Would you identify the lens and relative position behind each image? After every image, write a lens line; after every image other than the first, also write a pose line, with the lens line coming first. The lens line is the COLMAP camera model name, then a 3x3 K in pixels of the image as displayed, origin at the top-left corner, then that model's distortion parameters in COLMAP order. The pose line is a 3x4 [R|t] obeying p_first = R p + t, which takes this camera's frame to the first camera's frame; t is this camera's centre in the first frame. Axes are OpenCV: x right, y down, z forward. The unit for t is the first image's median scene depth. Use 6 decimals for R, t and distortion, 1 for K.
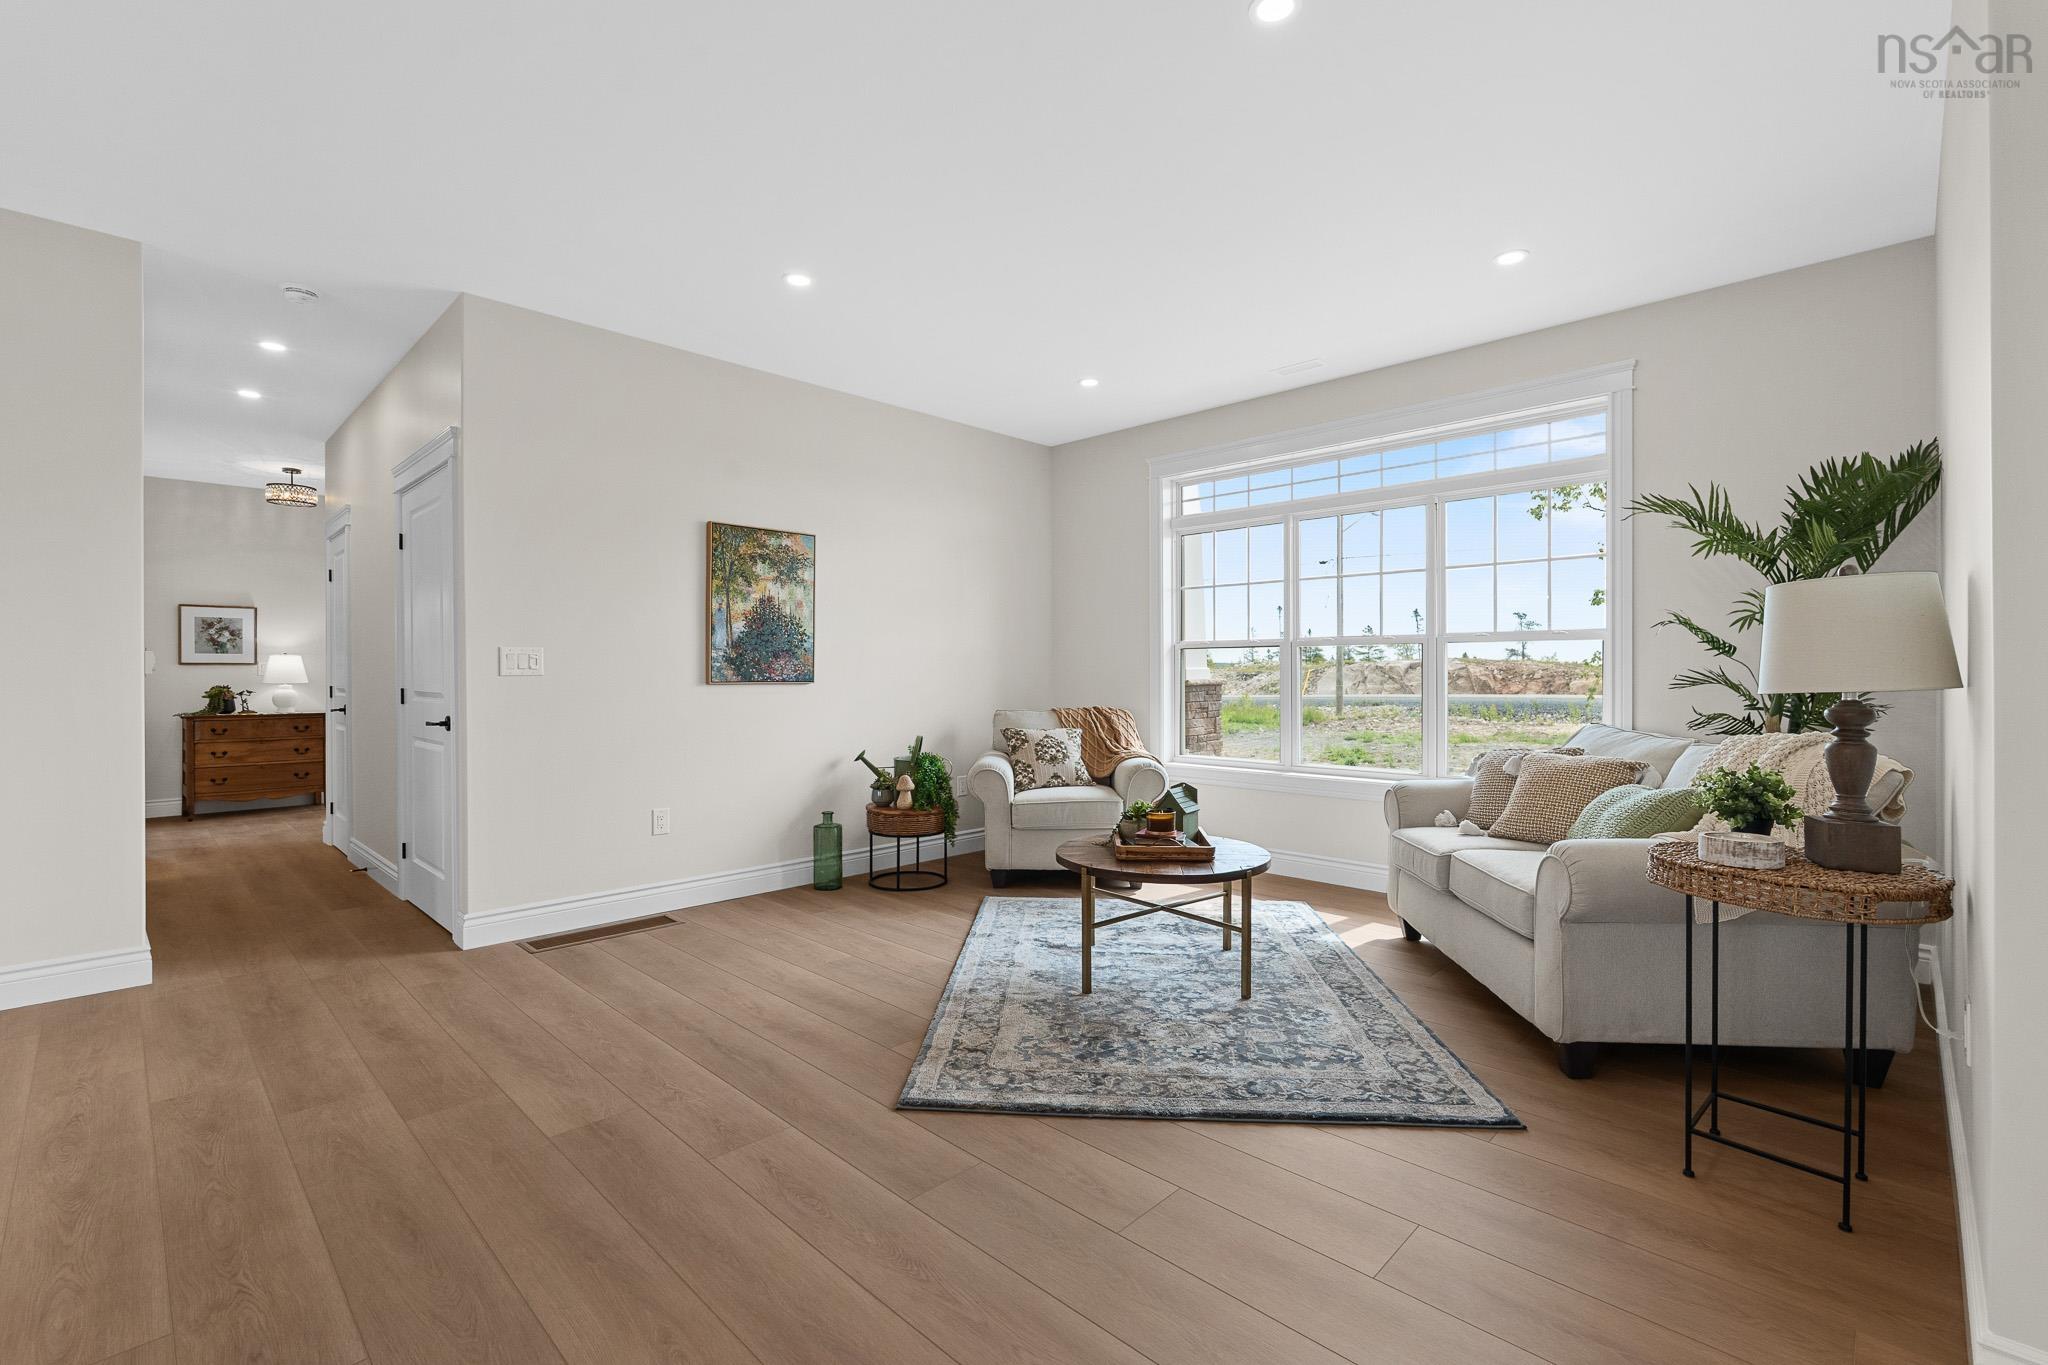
lens RADIAL K [[902.3, 0, 1019.8], [0, 902.3, 673.1], [0, 0, 1]] dist [-0.000306, 0.000271]
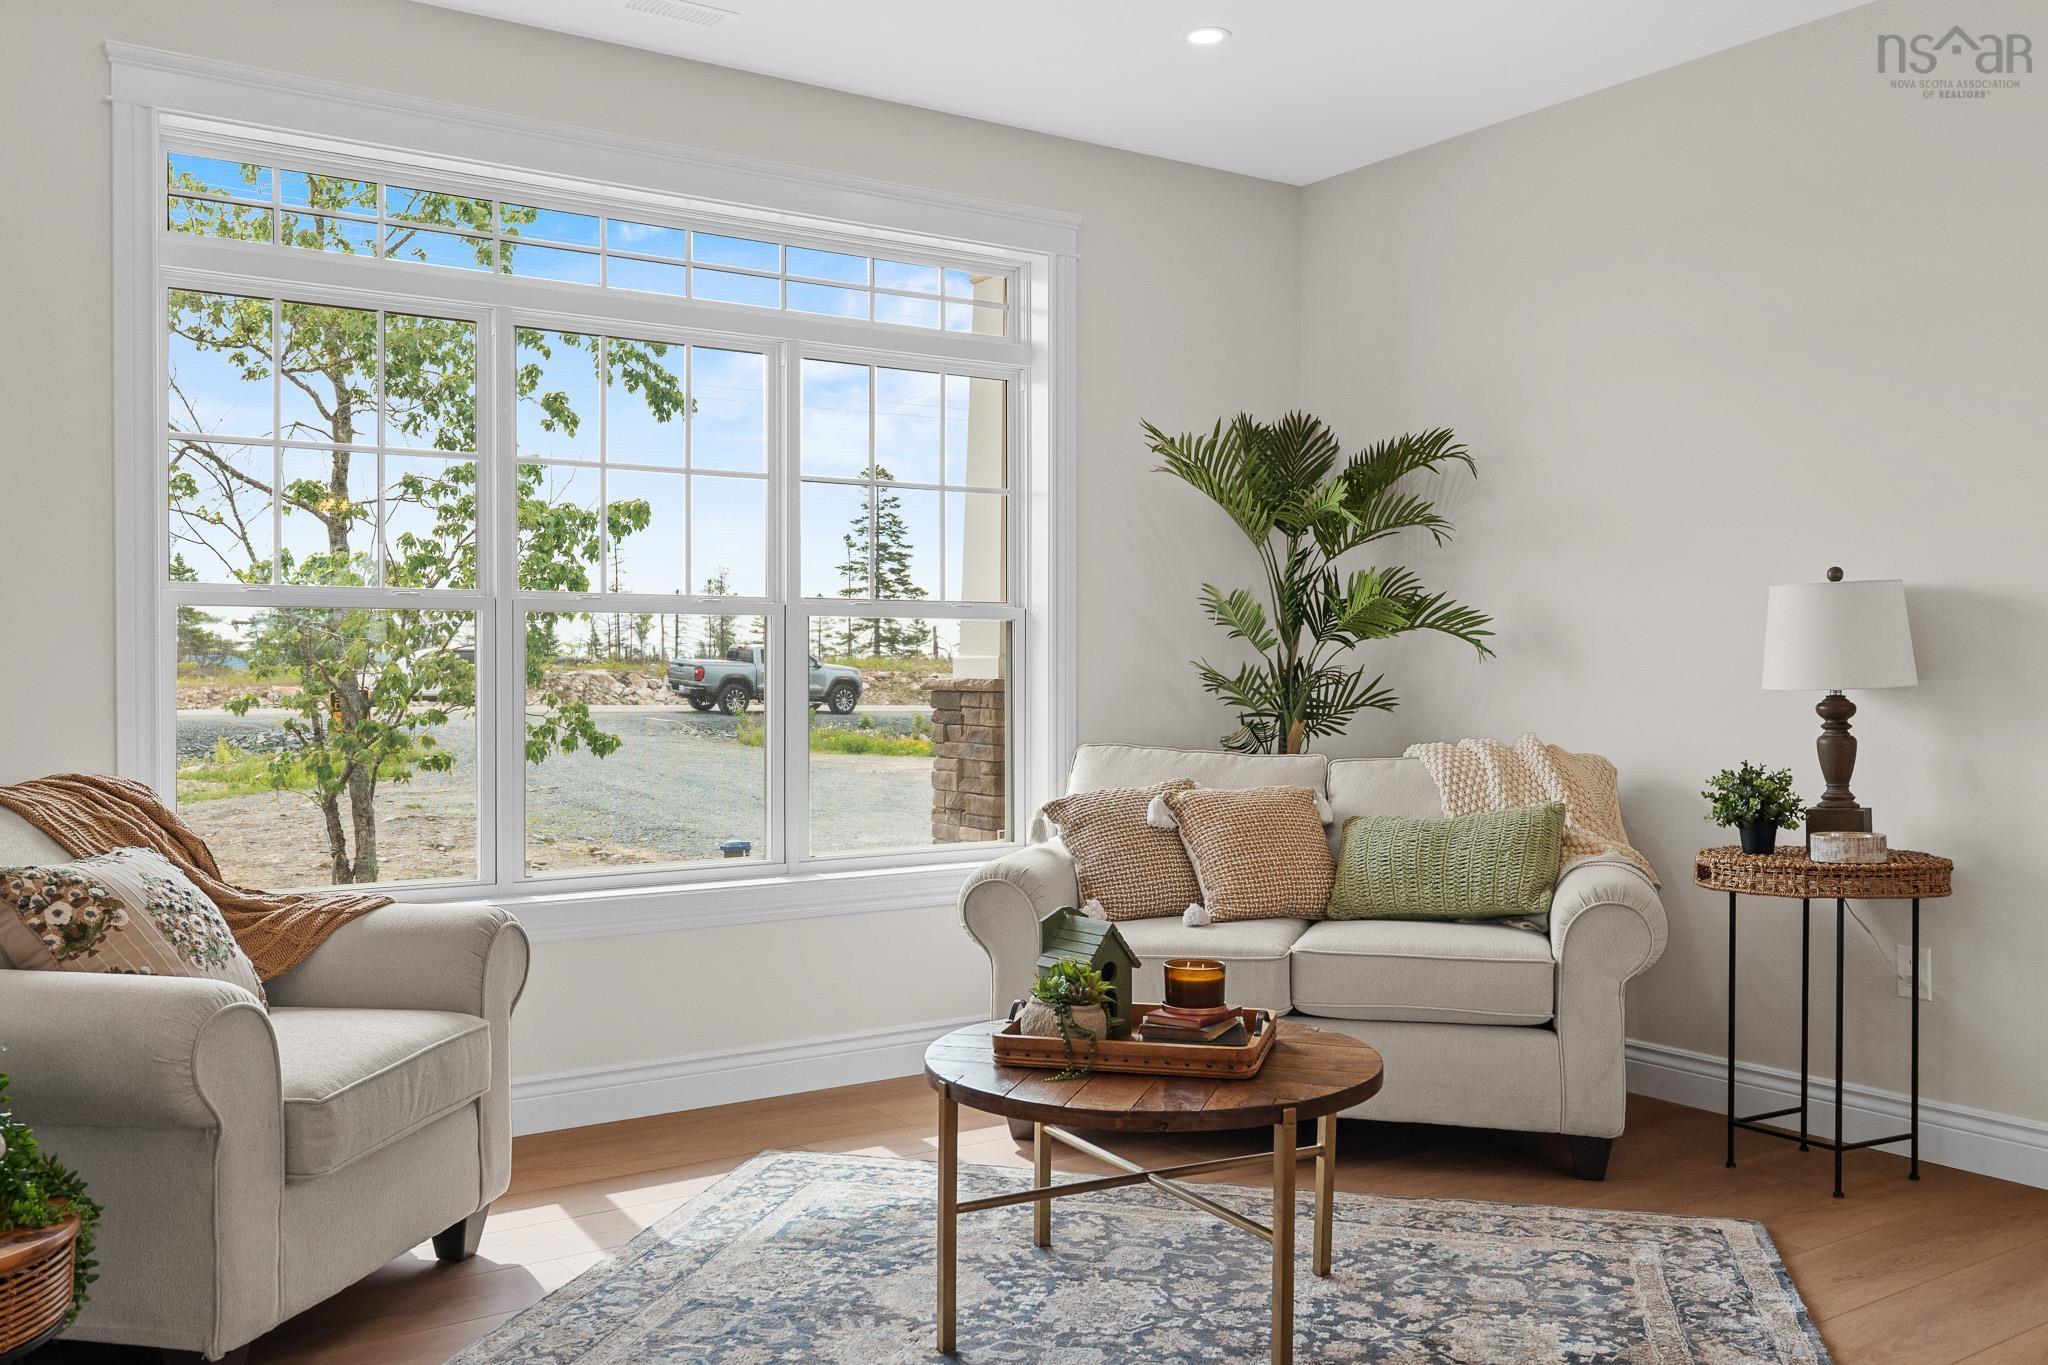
lens RADIAL K [[1764.2, 0, 1024.0], [0, 1764.2, 682.5], [0, 0, 1]] dist [0.005145, 0.000345]
pose [[0.185988, -0.006716, 0.982529, -0.669487], [0.000792, 0.999977, 0.006685, 0.000296], [-0.982552, -0.000465, 0.185989, 0.805449]]
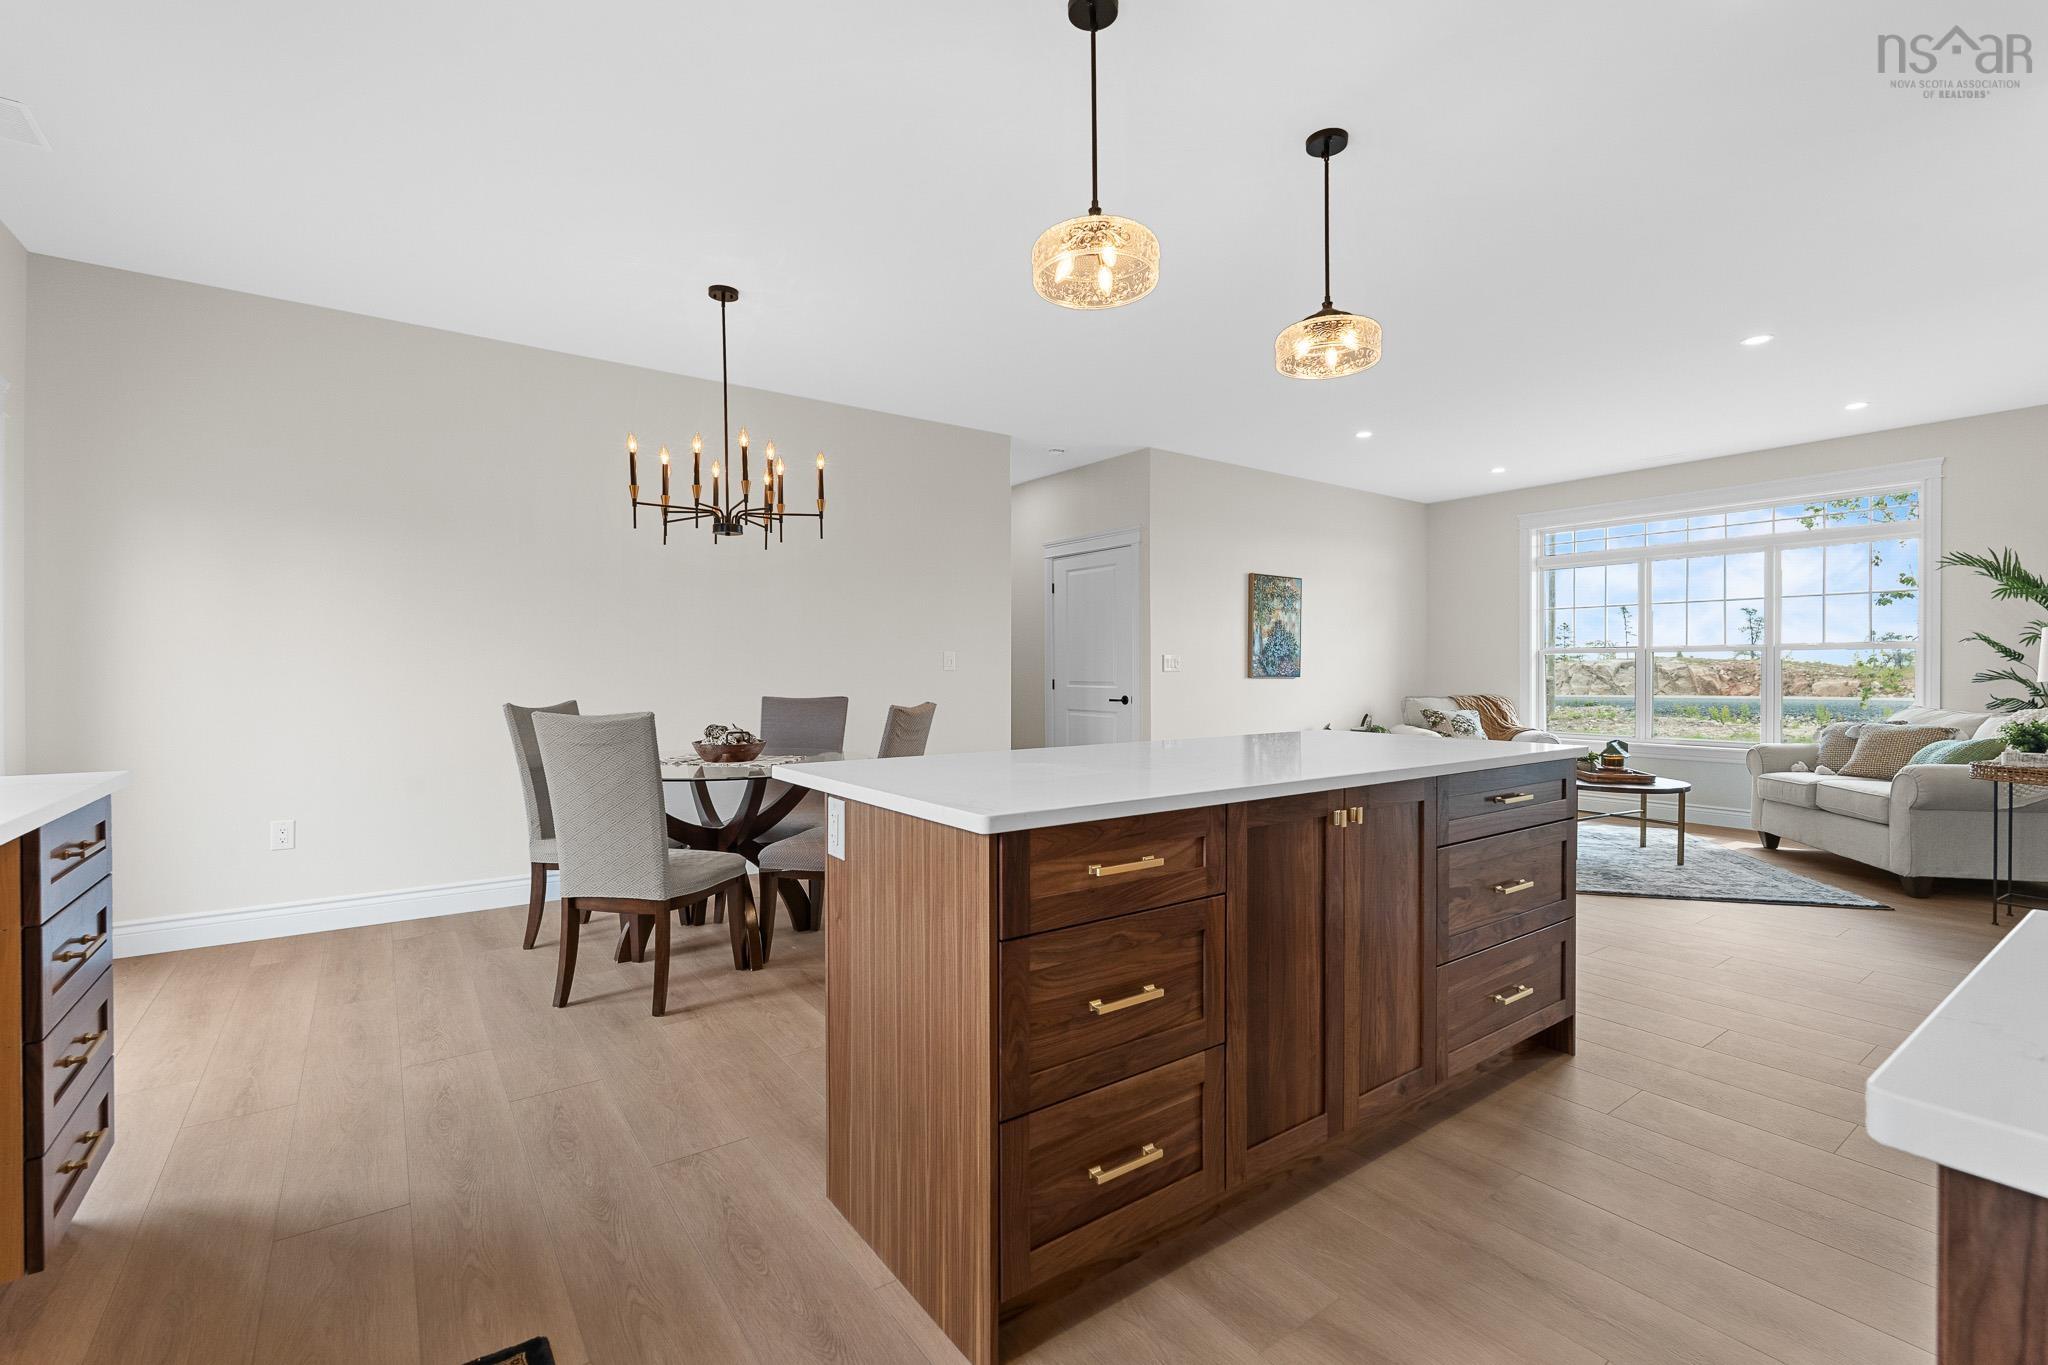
lens RADIAL K [[902.3, 0, 1019.8], [0, 902.3, 673.1], [0, 0, 1]] dist [-0.000306, 0.000271]
pose [[0.986184, 0.002724, -0.165629, -0.564449], [-0.002490, 0.999996, 0.001622, 0.003241], [0.165633, -0.001187, 0.986187, -0.707083]]
